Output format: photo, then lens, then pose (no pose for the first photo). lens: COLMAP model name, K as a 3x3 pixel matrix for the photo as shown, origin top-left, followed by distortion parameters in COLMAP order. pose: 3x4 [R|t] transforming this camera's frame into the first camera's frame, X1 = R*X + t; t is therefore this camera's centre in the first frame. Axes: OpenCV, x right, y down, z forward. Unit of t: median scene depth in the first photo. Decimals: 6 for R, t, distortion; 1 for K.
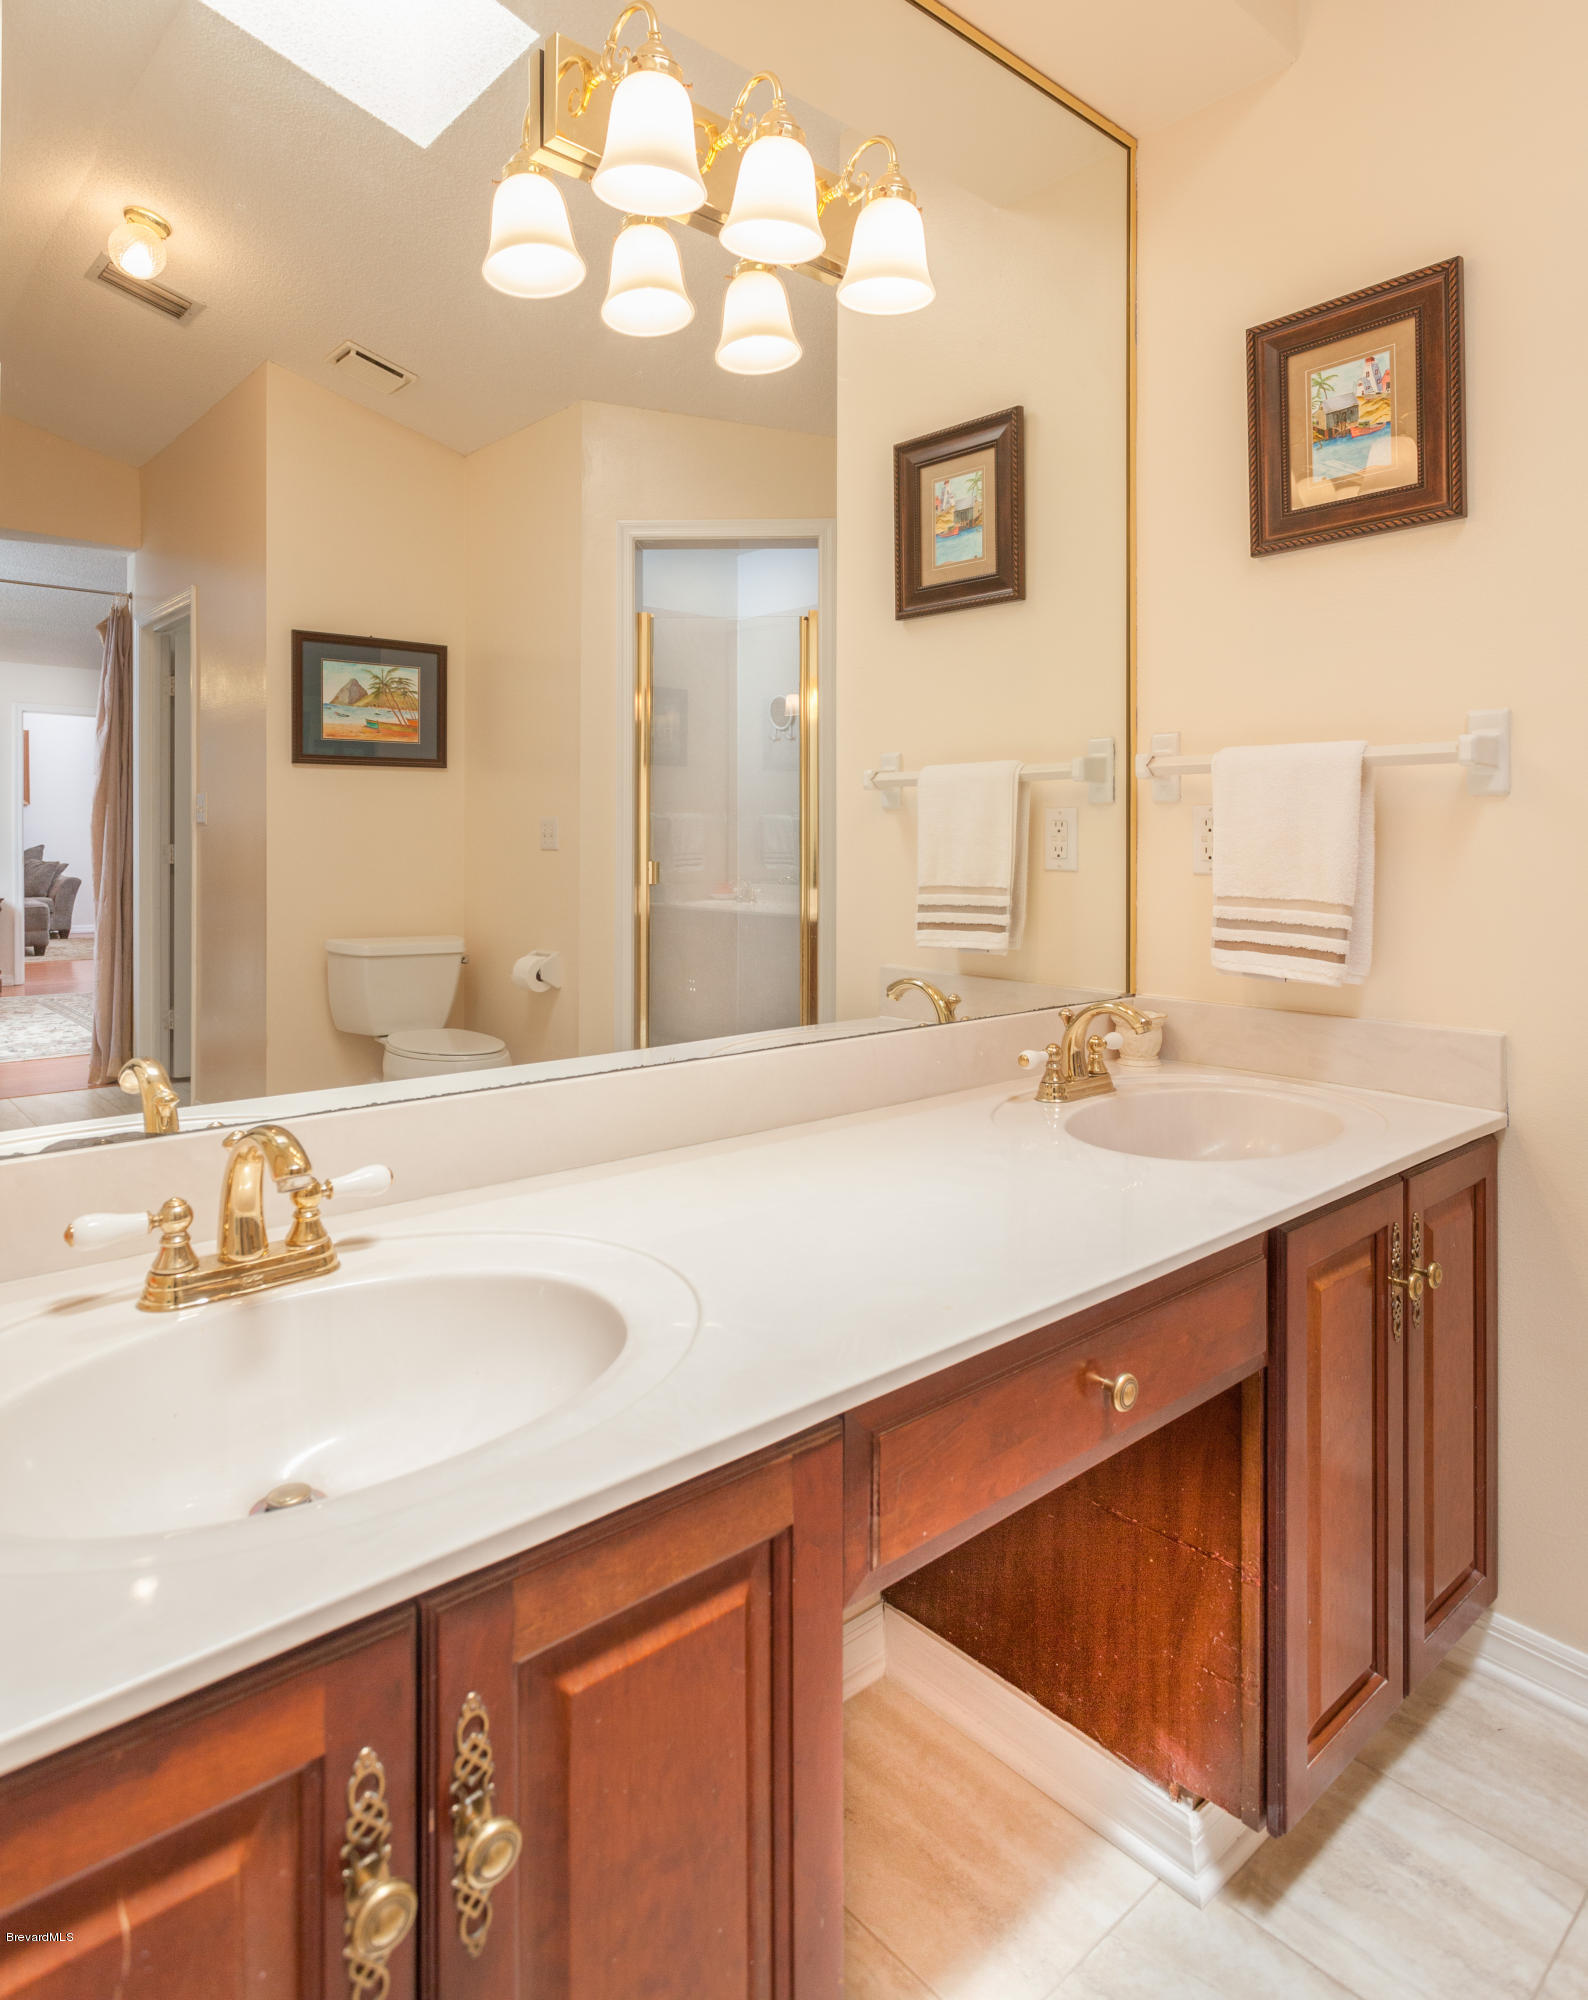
lens RADIAL K [[1182.8, 0, 802.7], [0, 1182.8, 832.8], [0, 0, 1]] dist [0.001705, -0.000830]
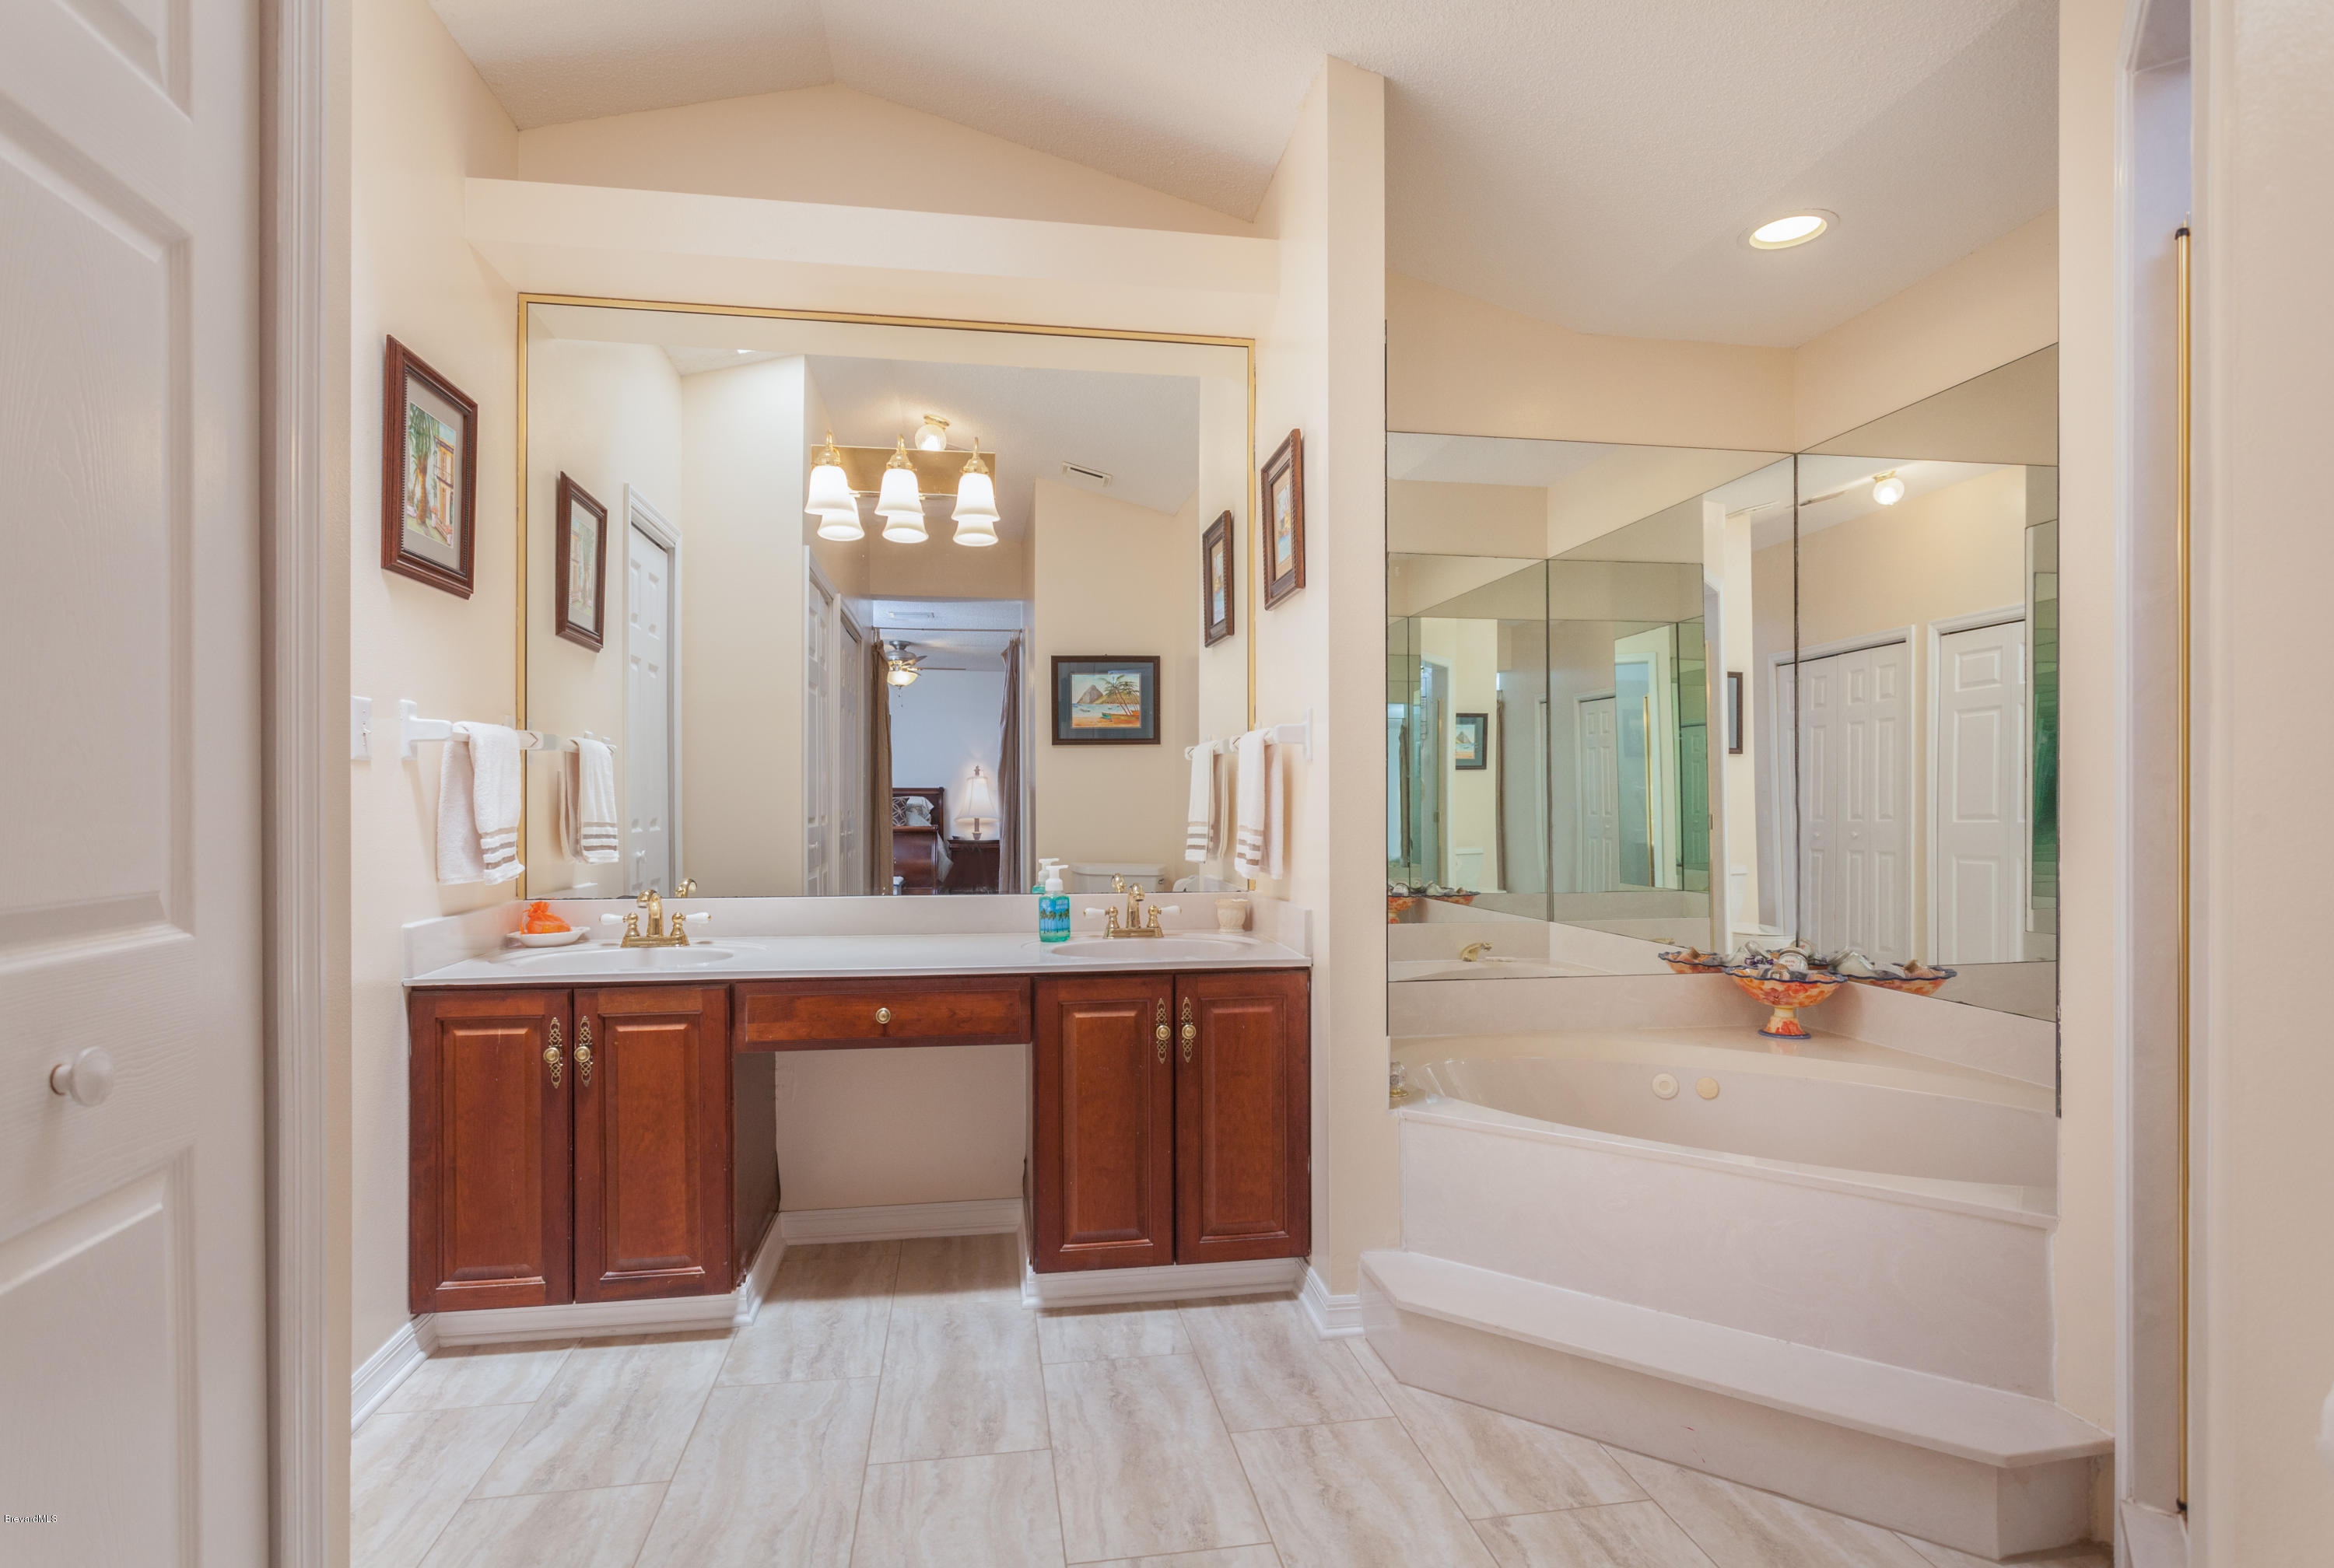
lens RADIAL K [[1157.3, 0, 1163.5], [0, 1157.3, 791.9], [0, 0, 1]] dist [0.001811, 0.003363]
pose [[0.846606, -0.006879, -0.532175, 0.449200], [0.006851, 0.999974, -0.002026, 0.004298], [0.532176, -0.001930, 0.846632, -0.158110]]
